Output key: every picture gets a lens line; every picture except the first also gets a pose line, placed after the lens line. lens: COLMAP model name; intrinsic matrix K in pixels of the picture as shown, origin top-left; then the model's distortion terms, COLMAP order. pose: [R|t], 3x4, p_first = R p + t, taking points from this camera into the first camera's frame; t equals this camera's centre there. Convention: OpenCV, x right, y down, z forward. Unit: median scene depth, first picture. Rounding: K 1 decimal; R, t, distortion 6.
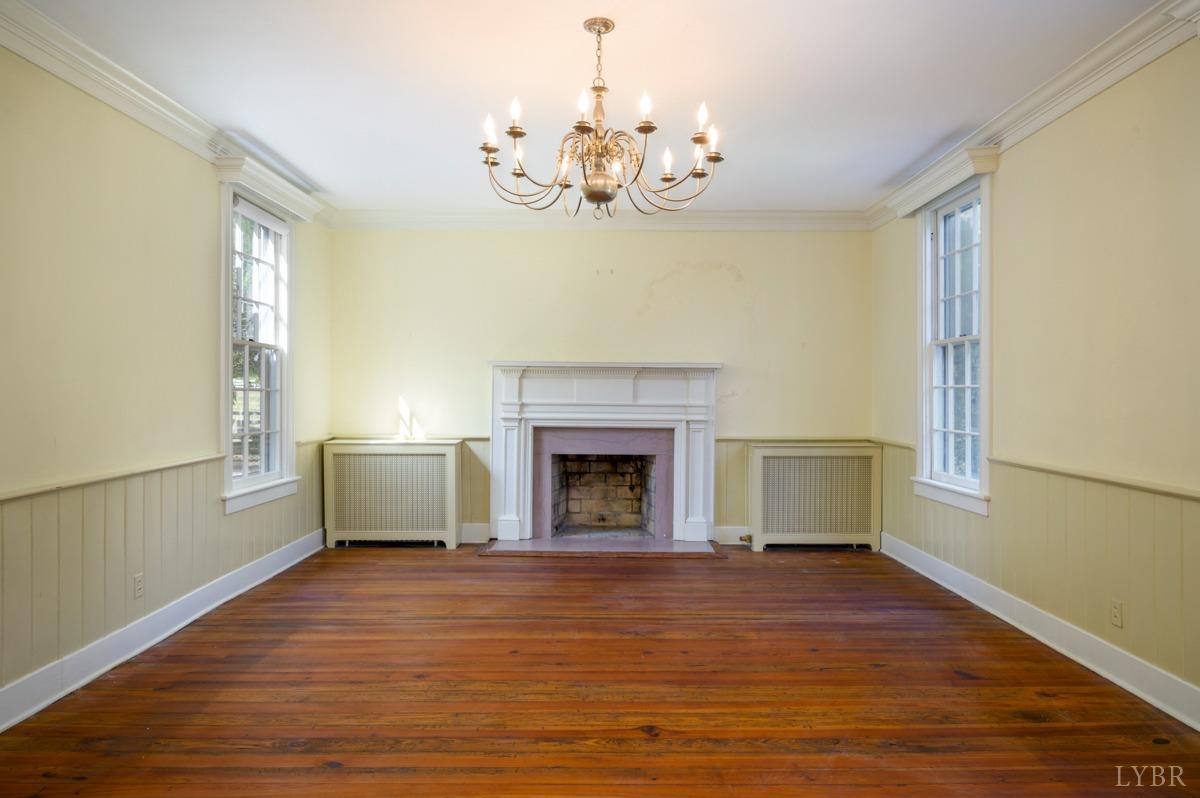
lens RADIAL K [[740.9, 0, 602.7], [0, 740.9, 393.2], [0, 0, 1]] dist [-0.005529, -0.000793]
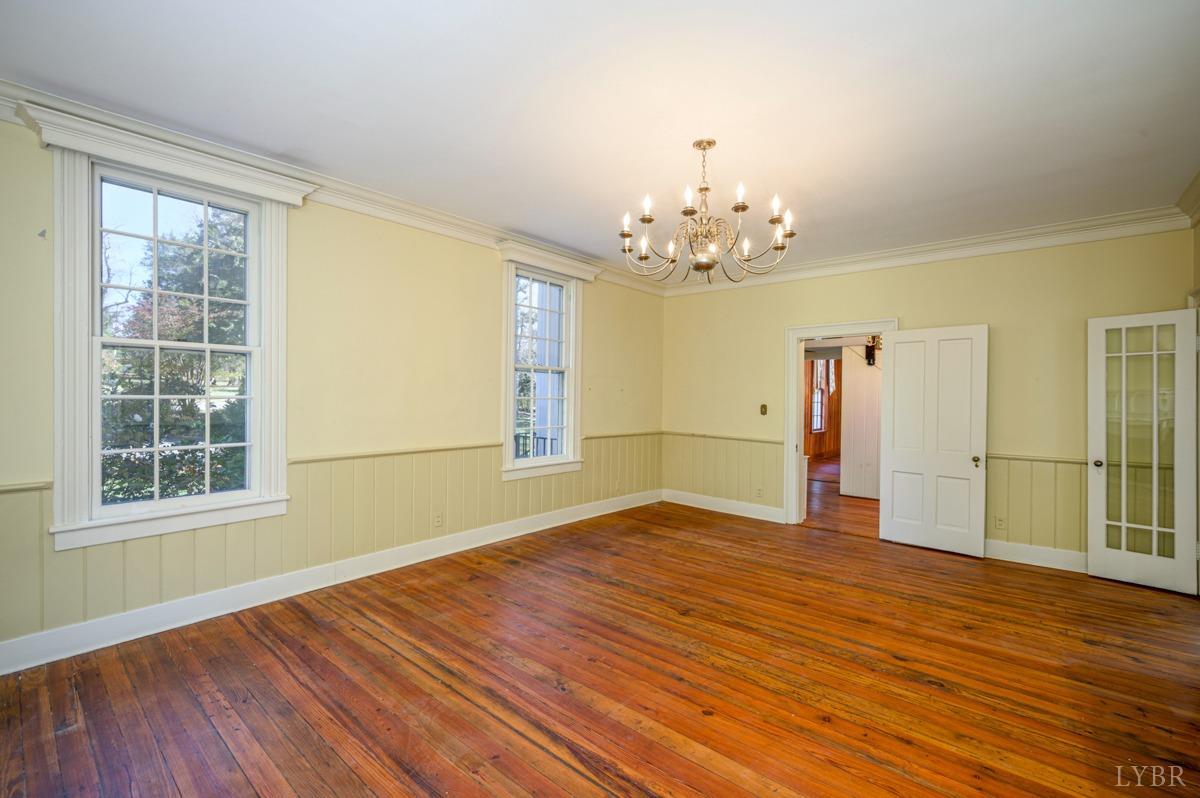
lens RADIAL K [[520.5, 0, 601.6], [0, 520.5, 398.7], [0, 0, 1]] dist [0.002891, 0.000366]
pose [[-0.754905, -0.010621, 0.655748, -0.499385], [-0.003508, 0.999920, 0.012157, -0.024101], [-0.655825, 0.006877, -0.754882, 1.830520]]
